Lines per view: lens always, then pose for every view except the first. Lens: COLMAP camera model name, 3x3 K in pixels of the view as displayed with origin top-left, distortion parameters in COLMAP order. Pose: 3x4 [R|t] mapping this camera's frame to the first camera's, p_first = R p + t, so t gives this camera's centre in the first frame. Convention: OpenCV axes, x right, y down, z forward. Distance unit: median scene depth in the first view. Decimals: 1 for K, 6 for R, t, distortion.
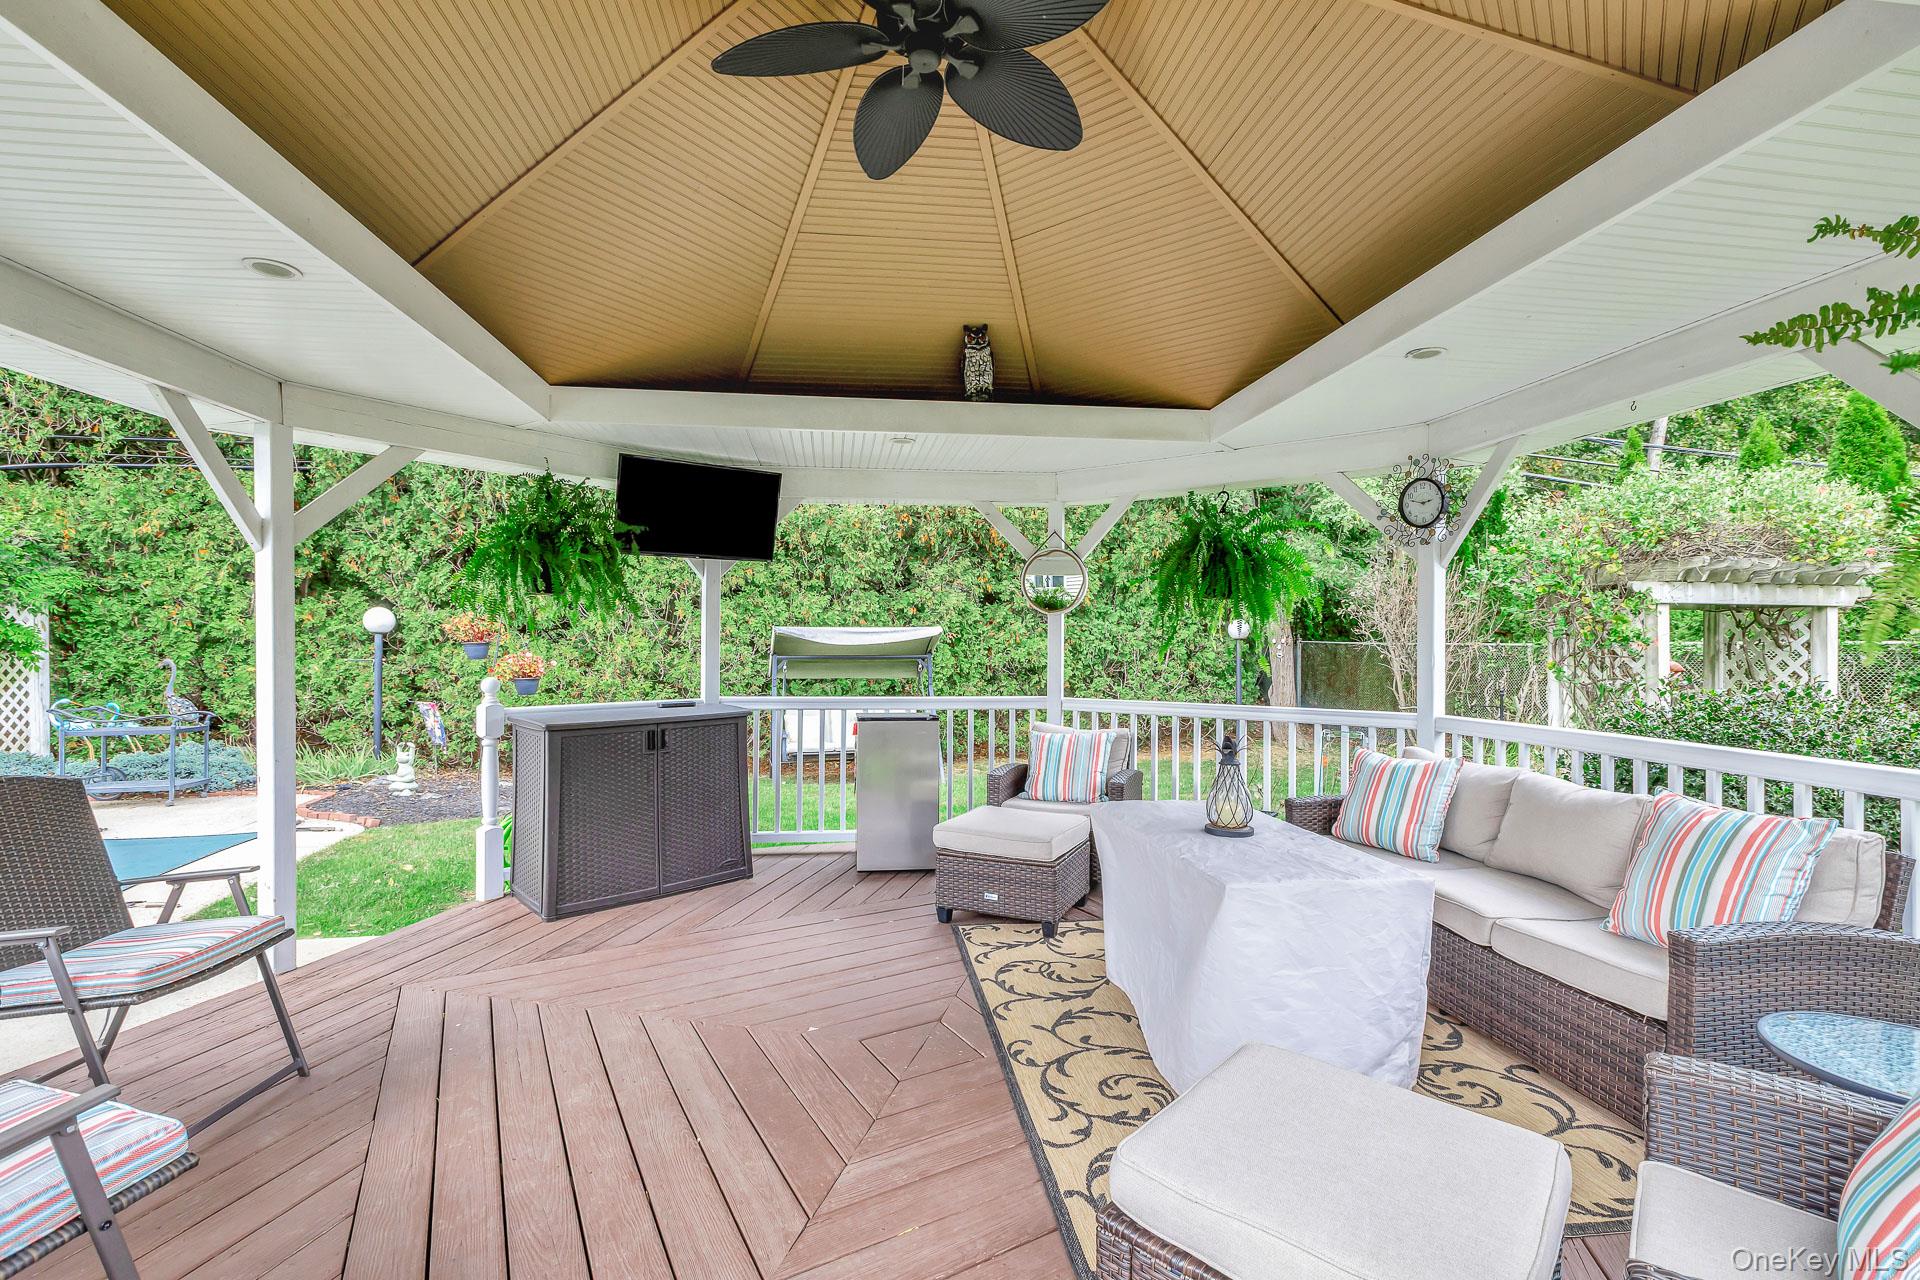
lens RADIAL K [[905.0, 0, 958.9], [0, 905.0, 638.8], [0, 0, 1]] dist [0.022056, 0.000908]
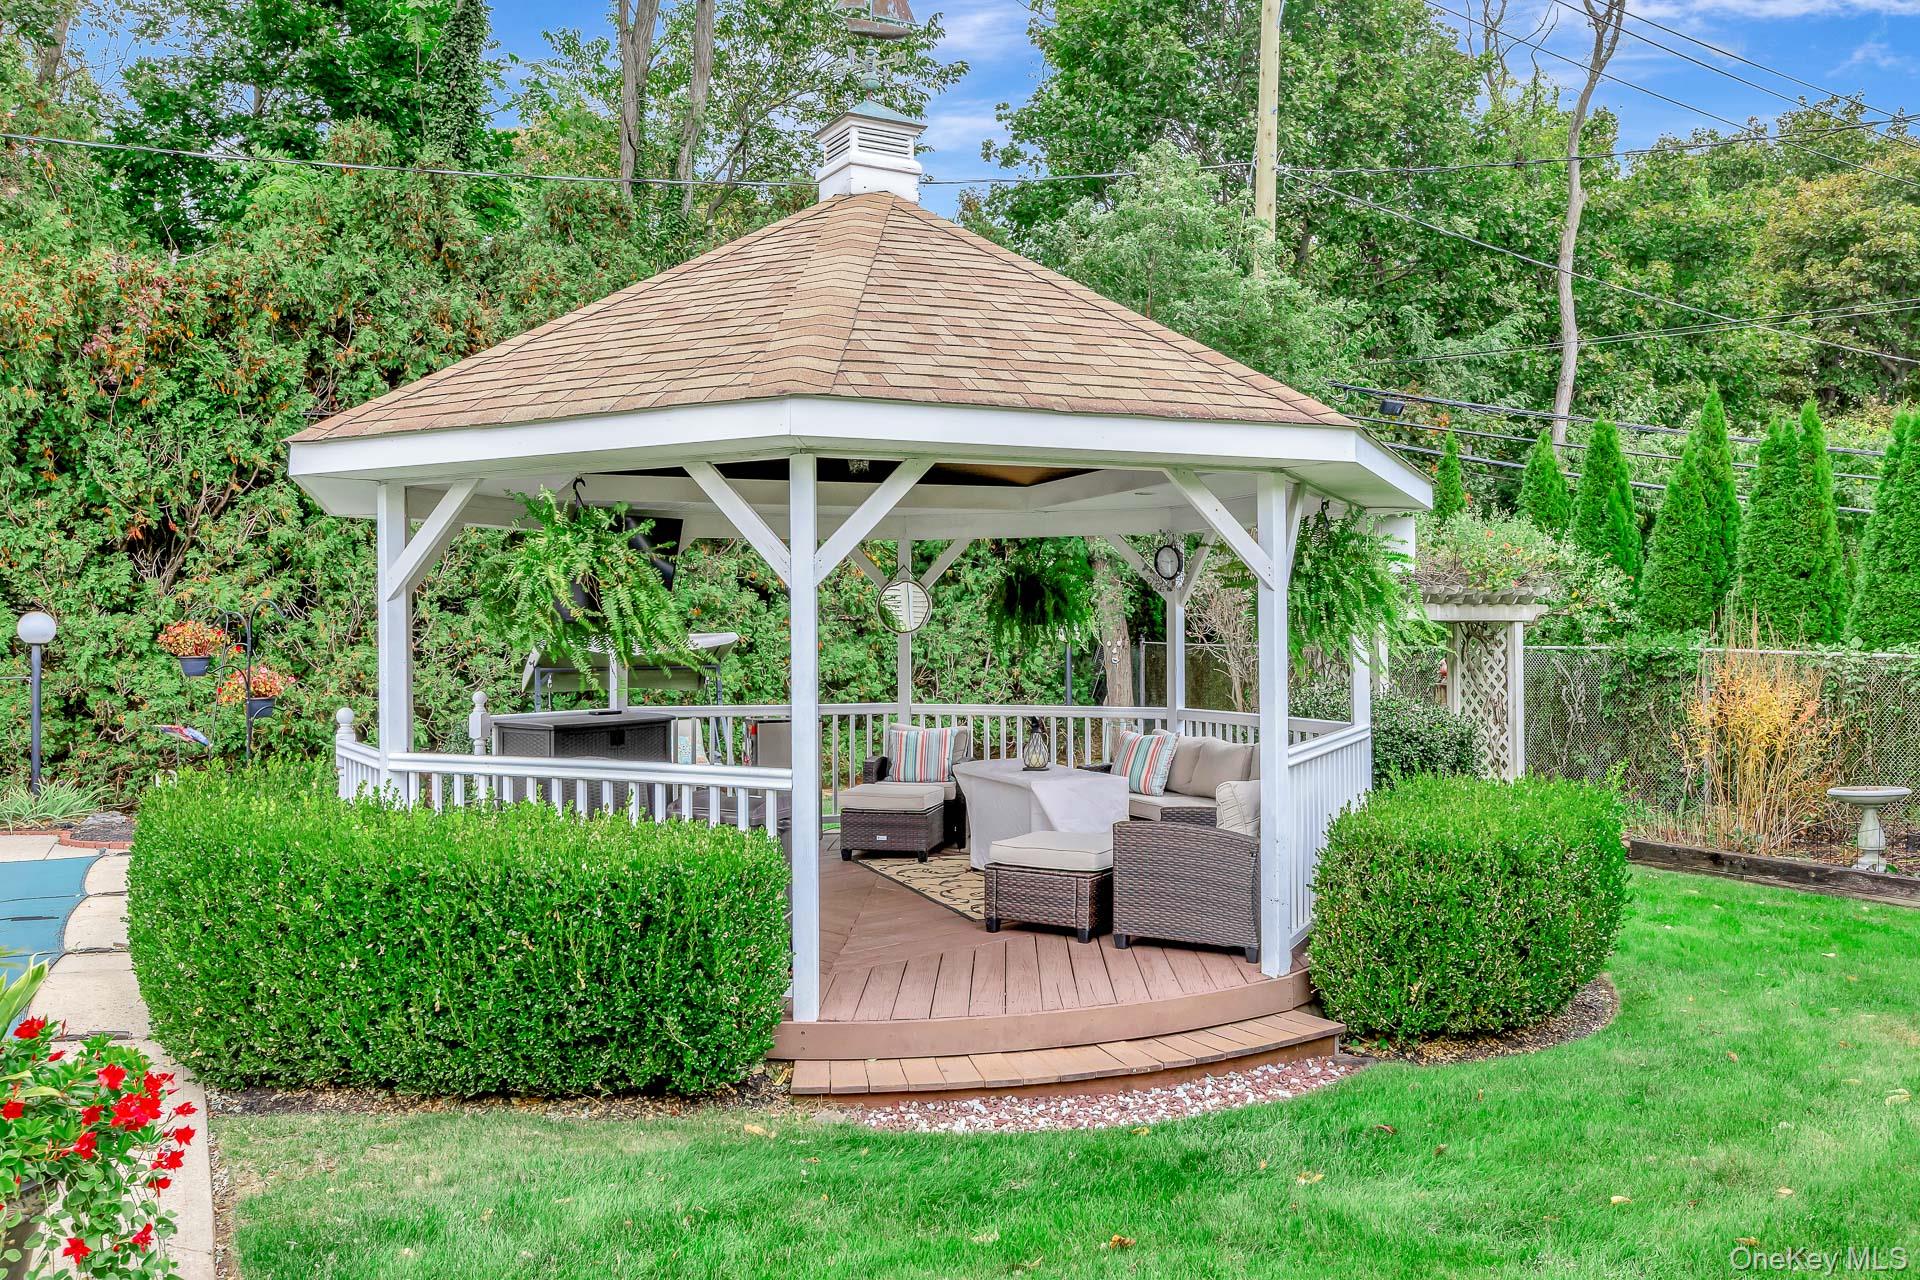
lens RADIAL K [[1736.3, 0, 964.1], [0, 1736.3, 641.0], [0, 0, 1]] dist [0.096227, 0.007821]
pose [[0.975593, -0.006062, 0.219504, -0.181612], [0.003572, 0.999925, 0.011738, -0.024673], [-0.219558, -0.010667, 0.975541, -0.710568]]
